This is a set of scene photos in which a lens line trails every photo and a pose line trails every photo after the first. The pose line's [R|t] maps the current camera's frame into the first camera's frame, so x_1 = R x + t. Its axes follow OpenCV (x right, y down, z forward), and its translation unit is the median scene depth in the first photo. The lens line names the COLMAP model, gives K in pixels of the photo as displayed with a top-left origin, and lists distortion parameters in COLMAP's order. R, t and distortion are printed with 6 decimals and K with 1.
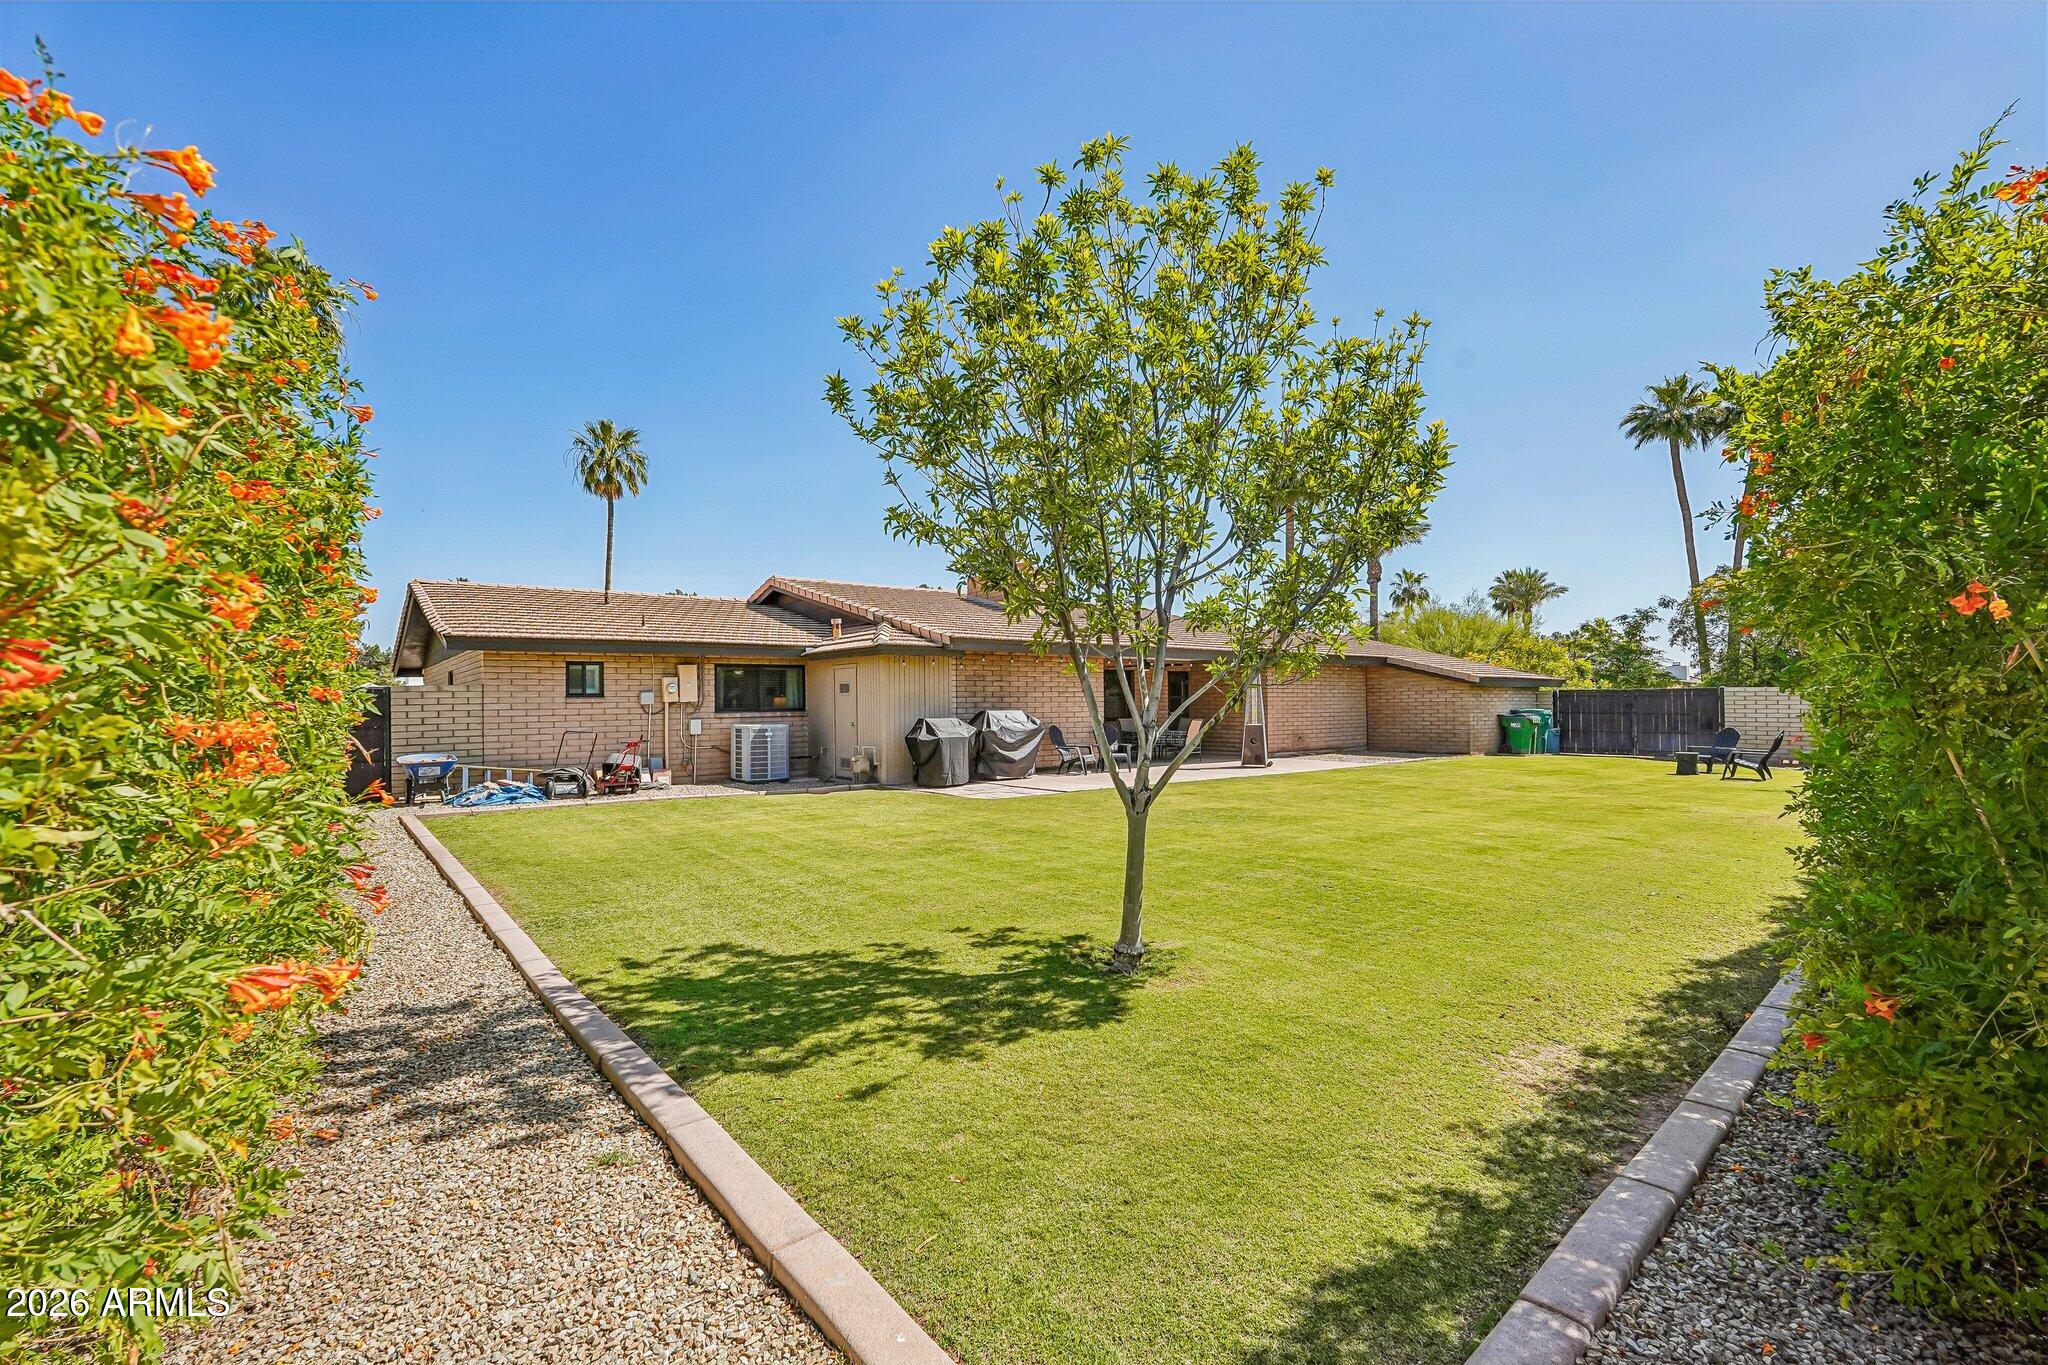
lens RADIAL K [[900.1, 0, 1008.2], [0, 900.1, 694.6], [0, 0, 1]] dist [-0.018979, 0.007466]
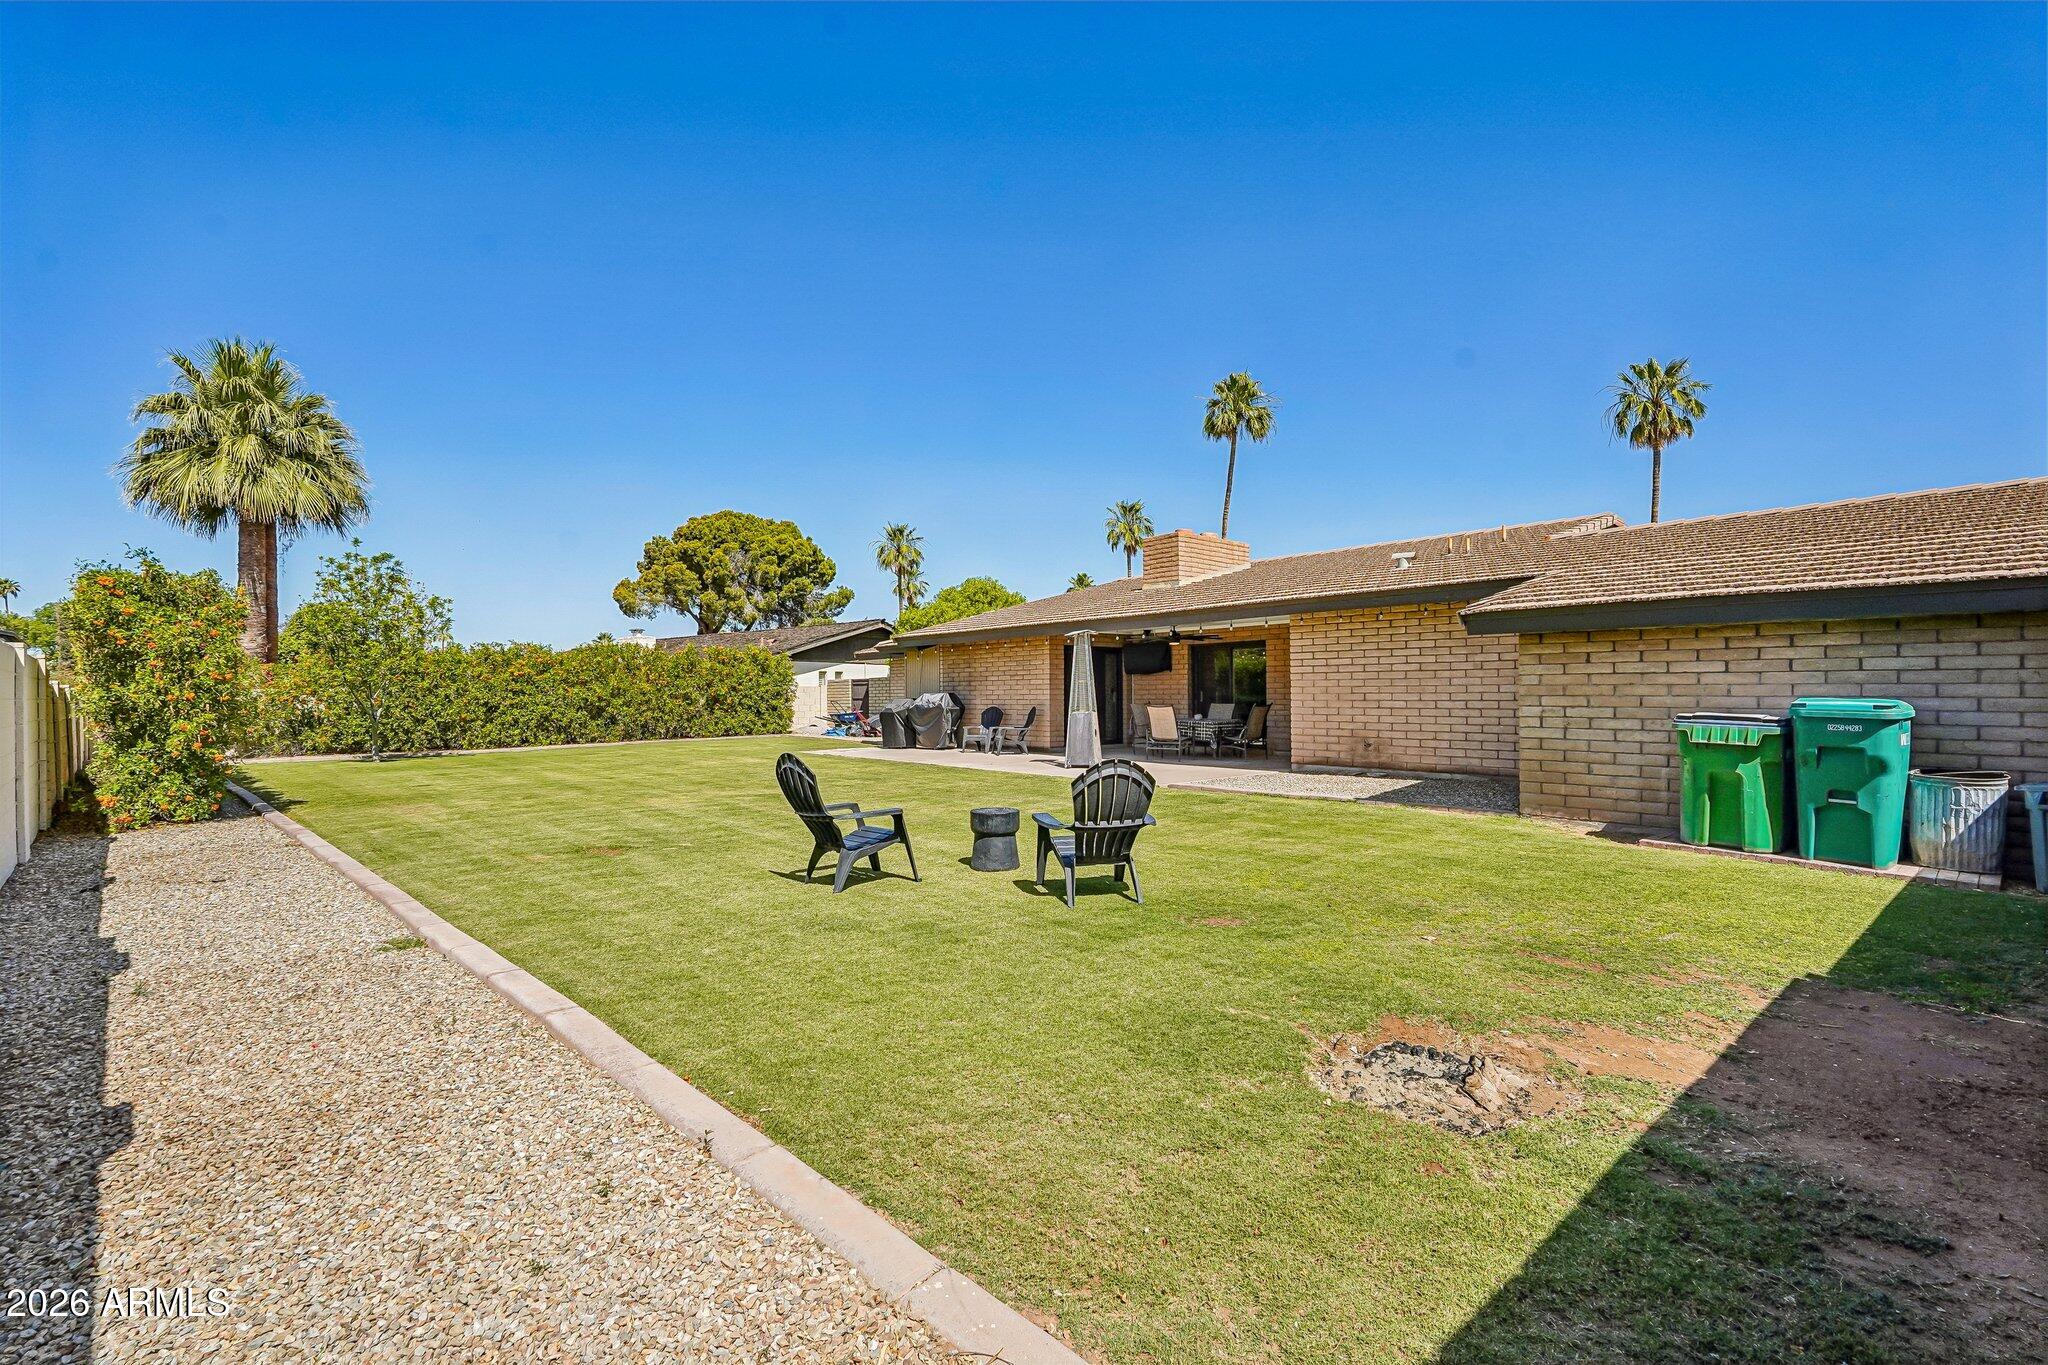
lens RADIAL K [[900.1, 0, 1020.5], [0, 900.1, 683.0], [0, 0, 1]] dist [-0.018979, 0.007466]
pose [[0.054877, -0.006273, -0.998473, 1.035579], [0.016462, 0.999850, -0.005377, 0.011215], [0.998357, -0.016142, 0.054972, 0.904772]]
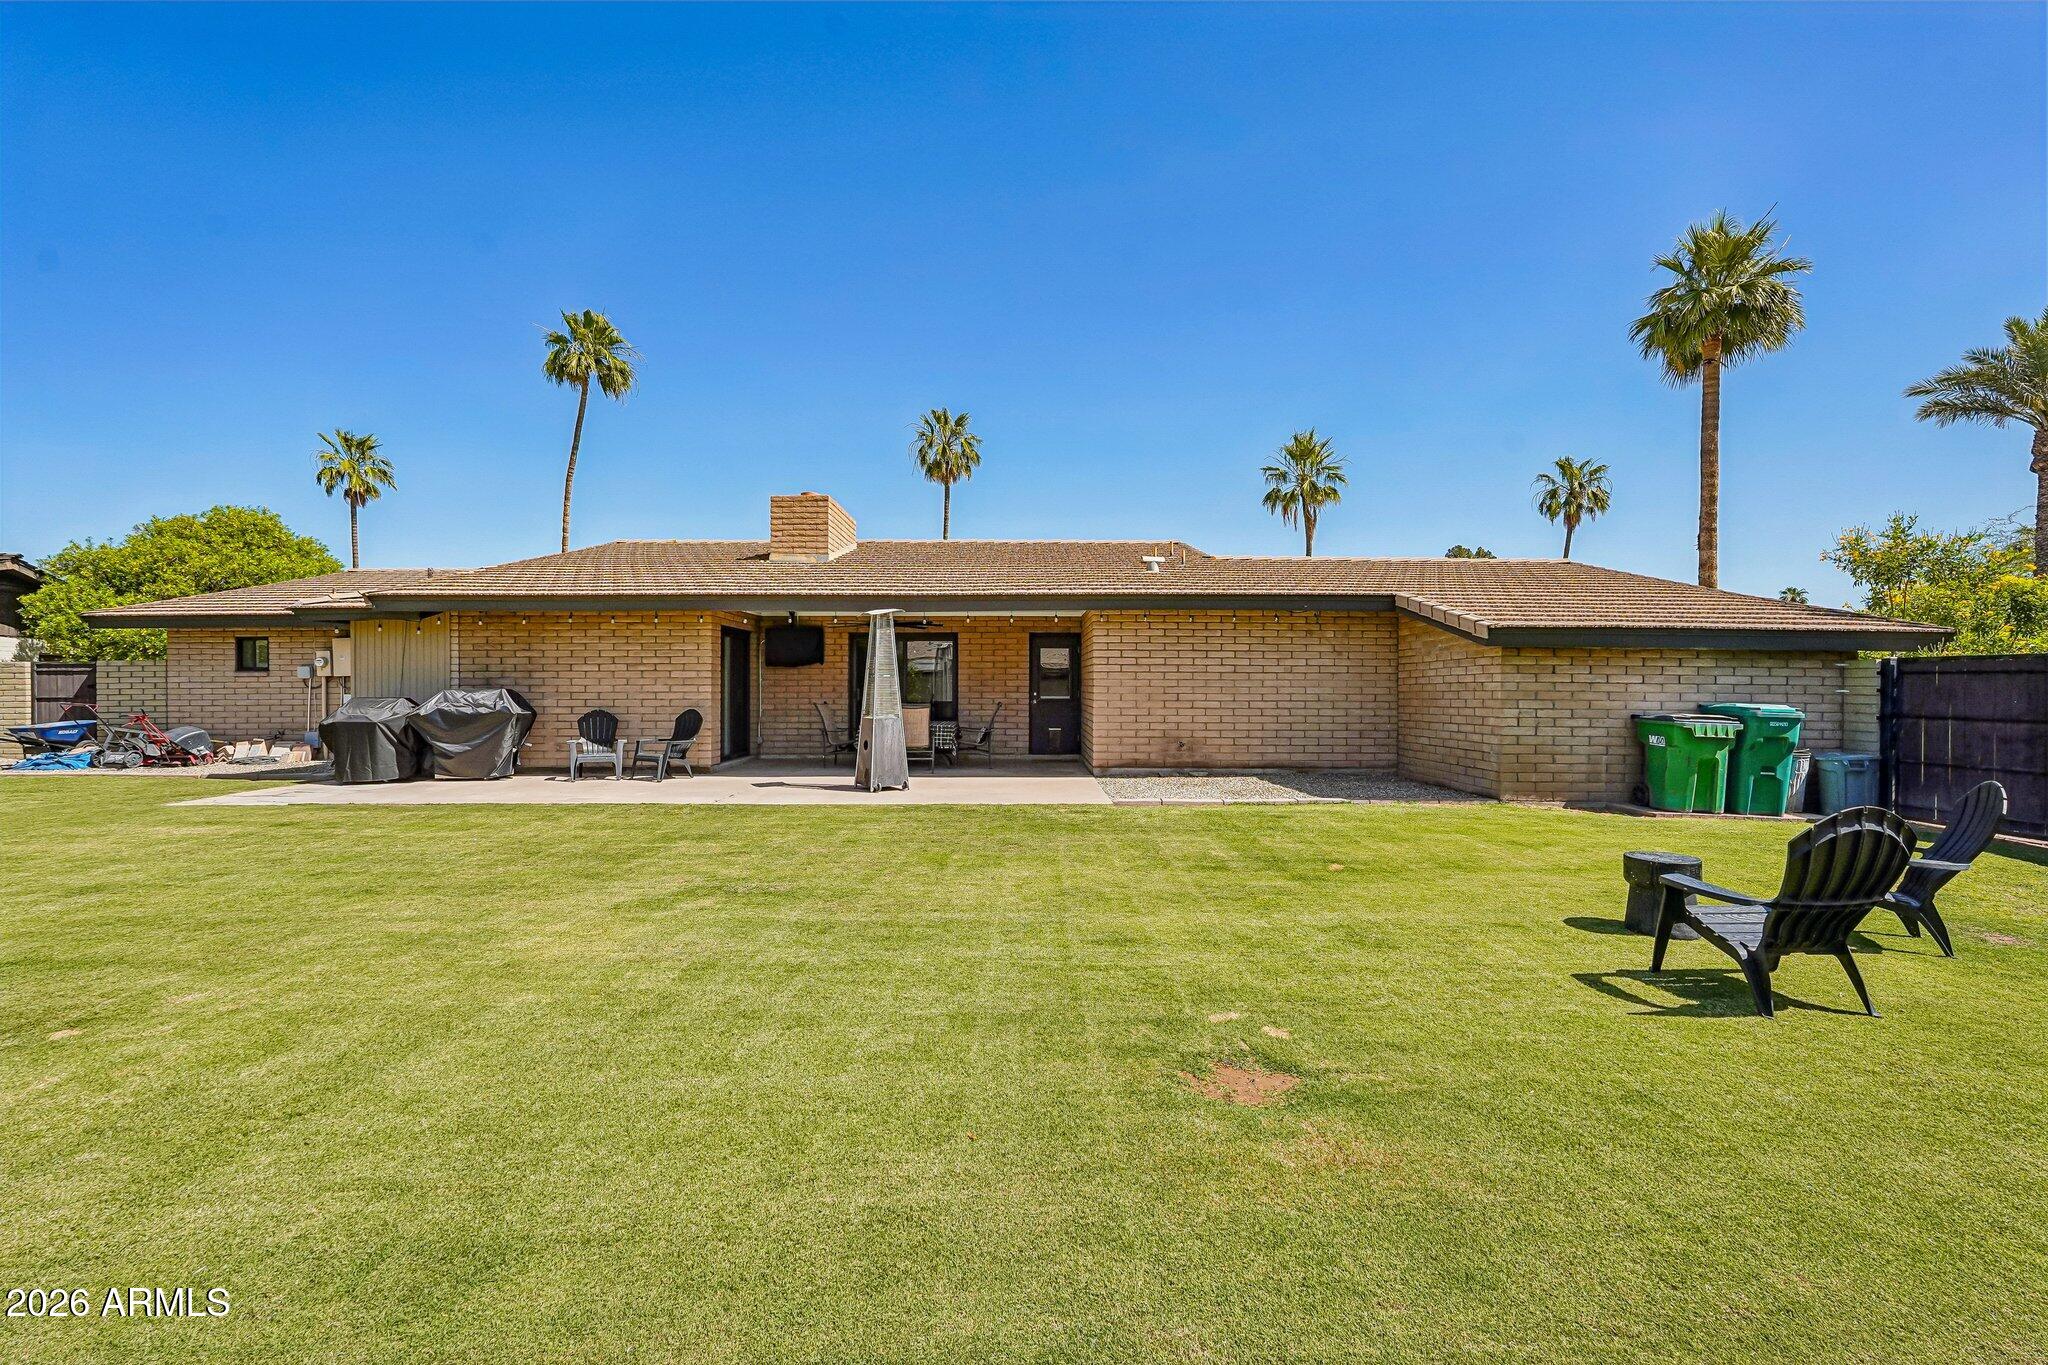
lens RADIAL K [[900.1, 0, 1007.2], [0, 900.1, 686.8], [0, 0, 1]] dist [-0.018979, 0.007466]
pose [[0.786897, 0.010173, -0.617000, 0.698296], [-0.000372, 0.999872, 0.016012, 0.003462], [0.617084, -0.012370, 0.786800, 0.590193]]
